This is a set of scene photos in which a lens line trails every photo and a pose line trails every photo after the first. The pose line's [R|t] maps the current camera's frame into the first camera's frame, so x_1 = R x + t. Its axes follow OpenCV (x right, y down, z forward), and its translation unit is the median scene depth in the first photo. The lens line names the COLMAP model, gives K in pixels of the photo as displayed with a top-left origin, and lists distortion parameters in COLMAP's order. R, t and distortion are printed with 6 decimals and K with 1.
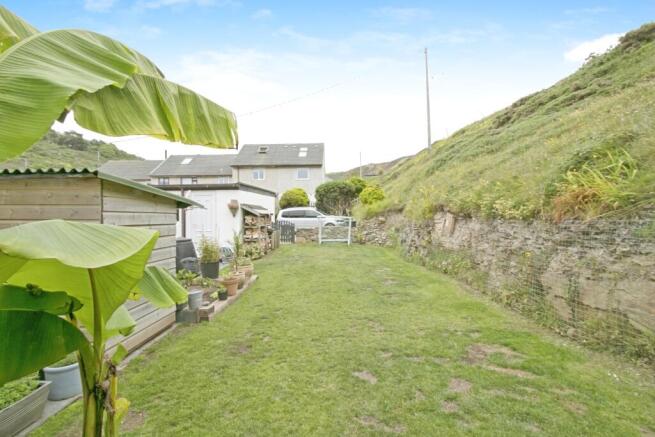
lens RADIAL K [[301.9, 0, 327.9], [0, 301.9, 215.8], [0, 0, 1]] dist [-0.005836, -0.000214]
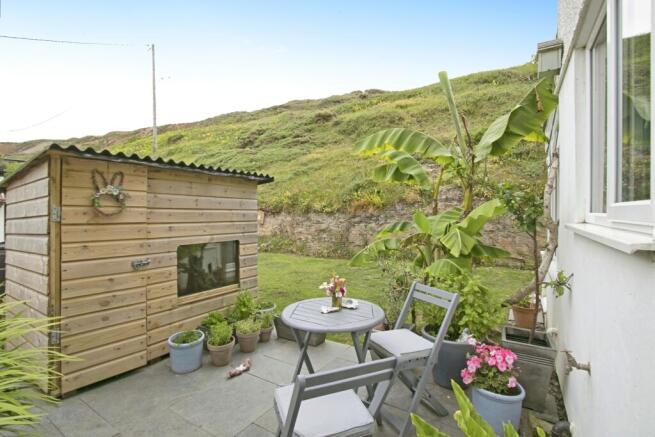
lens RADIAL K [[301.9, 0, 328.1], [0, 301.9, 217.9], [0, 0, 1]] dist [-0.005836, -0.000214]
pose [[0.529313, -0.007051, 0.848397, -0.948506], [0.004658, 0.999975, 0.005404, 0.031264], [-0.848414, 0.001091, 0.529332, -0.029692]]
